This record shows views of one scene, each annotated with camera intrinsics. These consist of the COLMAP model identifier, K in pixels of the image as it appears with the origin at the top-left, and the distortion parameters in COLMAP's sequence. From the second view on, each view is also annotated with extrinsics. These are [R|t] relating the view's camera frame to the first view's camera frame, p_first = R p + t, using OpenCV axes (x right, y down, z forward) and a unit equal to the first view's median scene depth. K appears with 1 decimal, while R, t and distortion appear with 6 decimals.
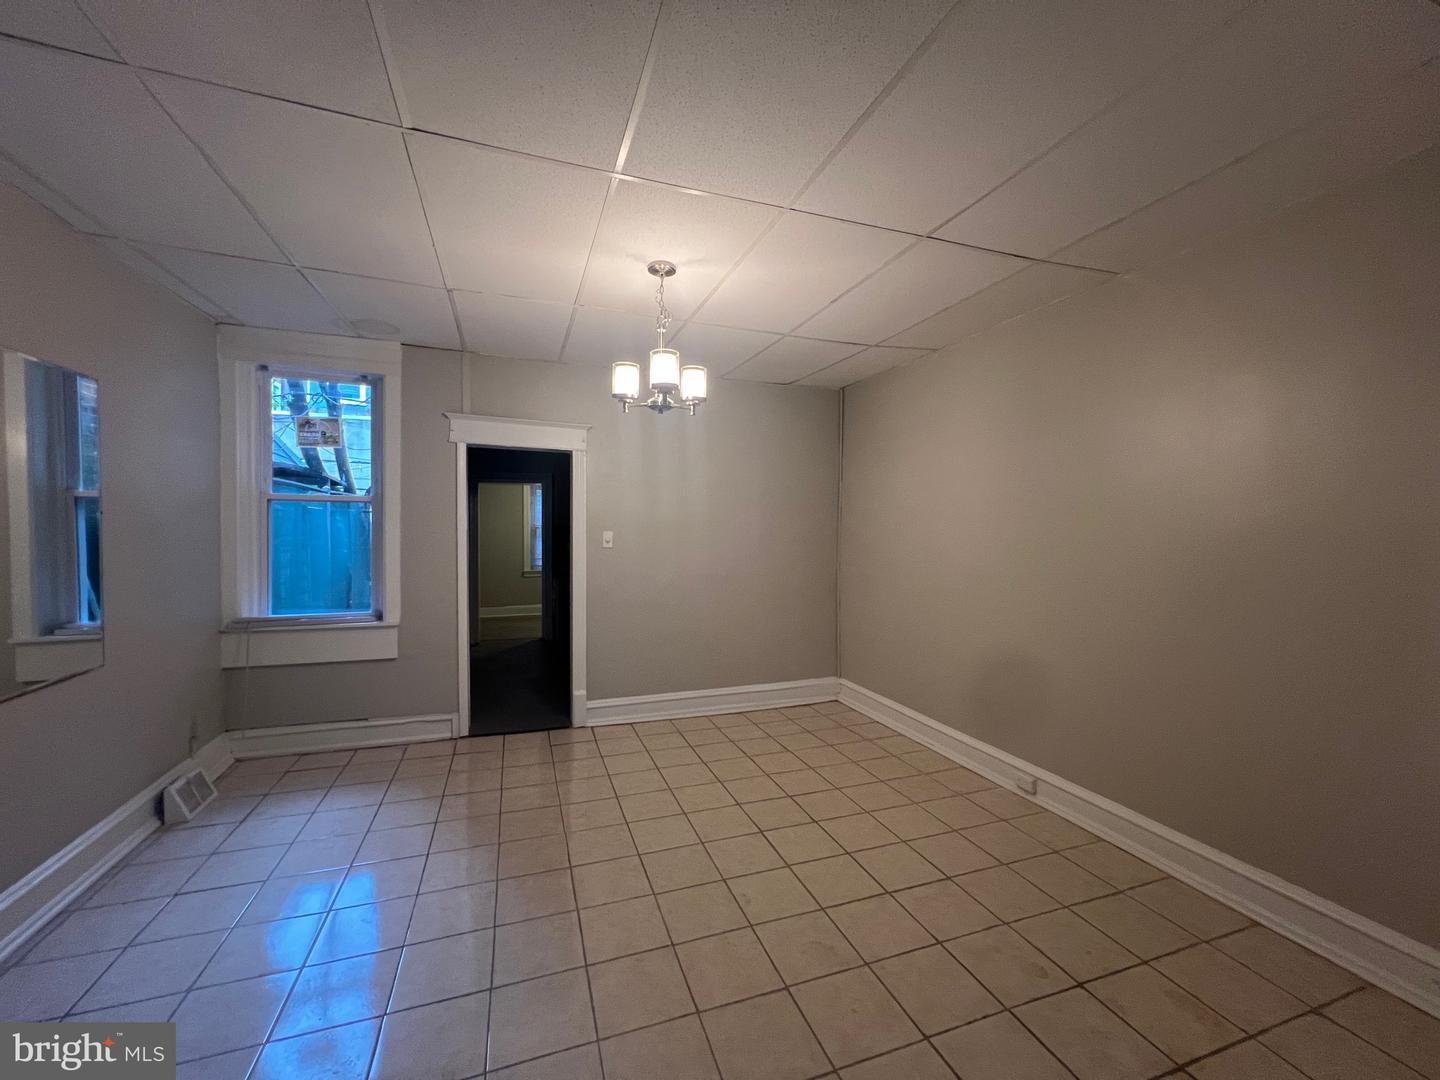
lens RADIAL K [[577.3, 0, 721.9], [0, 577.3, 537.9], [0, 0, 1]] dist [-0.002285, 0.001105]
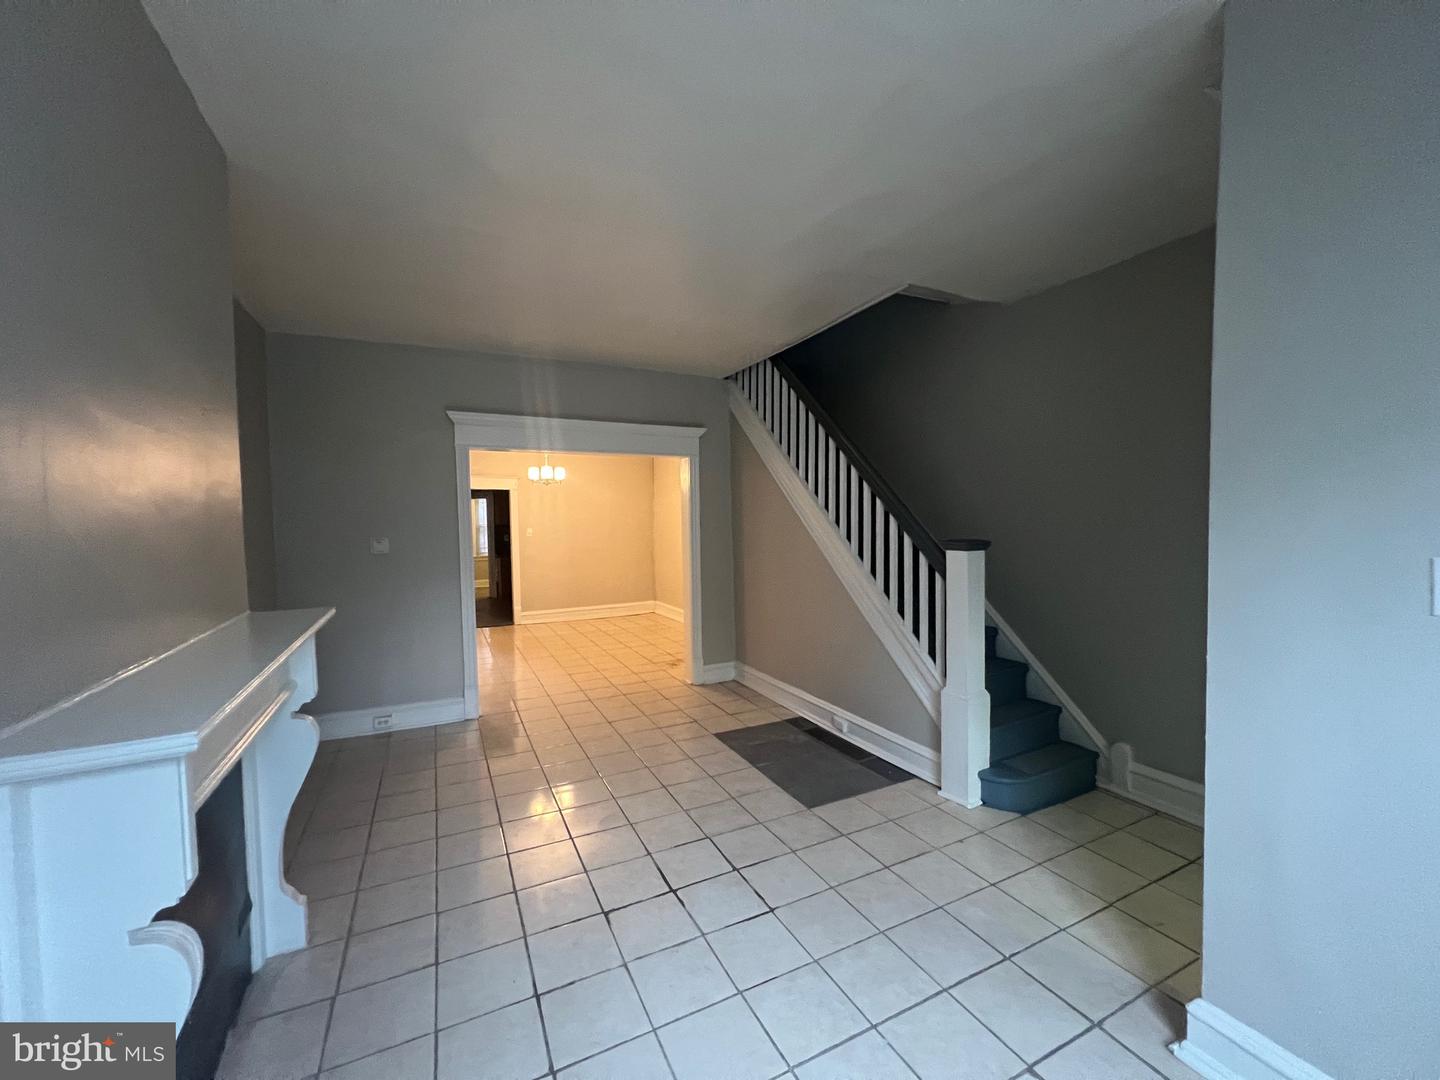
lens RADIAL K [[577.3, 0, 723.2], [0, 577.3, 531.8], [0, 0, 1]] dist [-0.002285, 0.001105]
pose [[0.992669, -0.025002, 0.118250, 0.266963], [0.024787, 0.999687, 0.003292, 0.012204], [-0.118295, -0.000337, 0.992978, -1.231723]]
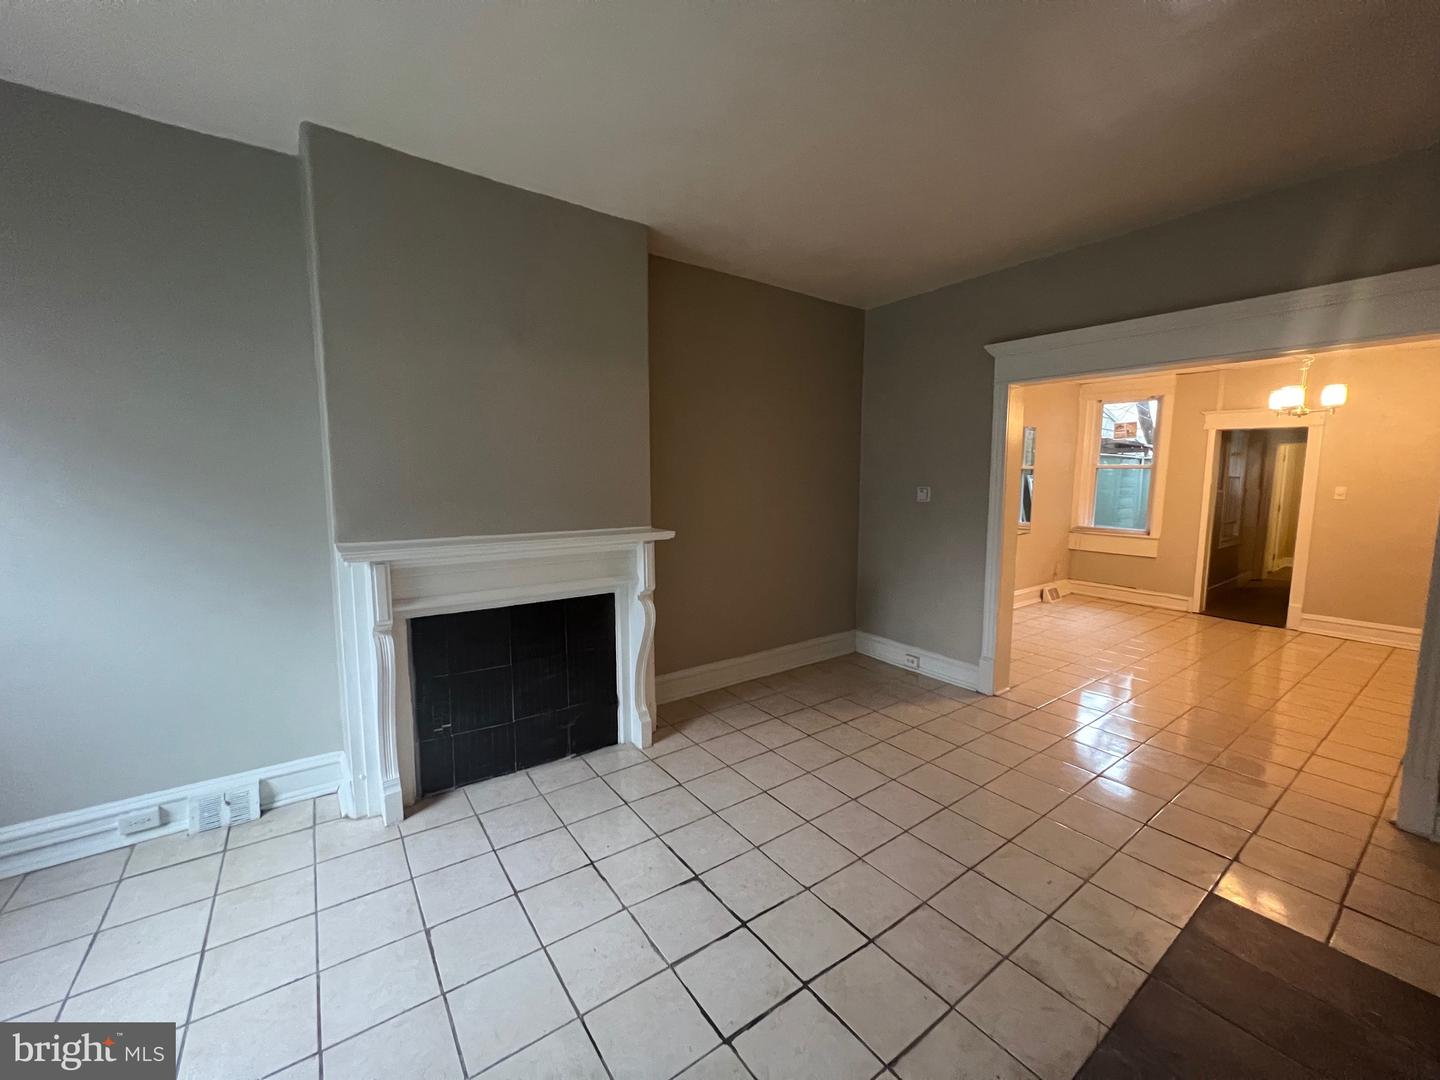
lens RADIAL K [[577.3, 0, 718.1], [0, 577.3, 540.6], [0, 0, 1]] dist [-0.002285, 0.001105]
pose [[0.285900, 0.104500, -0.952544, 0.720183], [-0.023026, 0.994498, 0.102192, 0.009013], [0.957983, -0.007283, 0.286733, -0.777074]]
